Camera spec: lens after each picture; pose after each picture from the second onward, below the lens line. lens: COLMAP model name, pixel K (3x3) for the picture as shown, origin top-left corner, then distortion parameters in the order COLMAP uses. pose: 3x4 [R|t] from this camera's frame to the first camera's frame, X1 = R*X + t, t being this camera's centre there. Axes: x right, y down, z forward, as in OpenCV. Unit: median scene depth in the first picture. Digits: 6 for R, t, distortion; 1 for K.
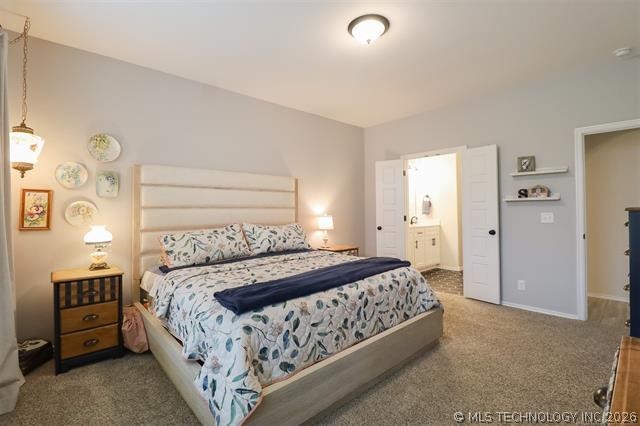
lens RADIAL K [[295.4, 0, 320.1], [0, 295.4, 212.7], [0, 0, 1]] dist [-0.012355, -0.002749]
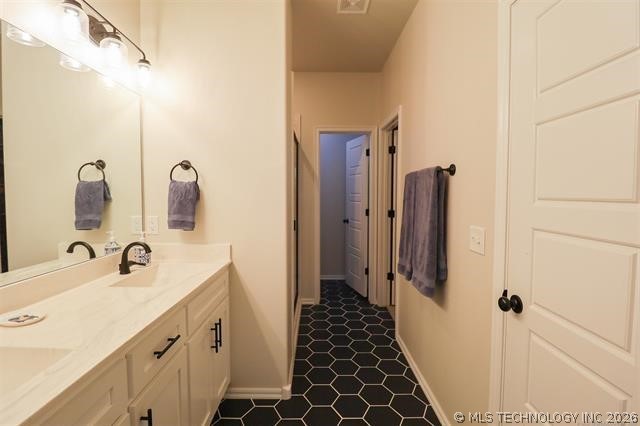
lens RADIAL K [[295.4, 0, 319.1], [0, 295.4, 210.4], [0, 0, 1]] dist [-0.012355, -0.002749]
pose [[0.666250, -0.020309, 0.745452, 0.235885], [-0.006917, 0.999418, 0.033410, -0.022447], [-0.745696, -0.027416, 0.665722, 0.713402]]
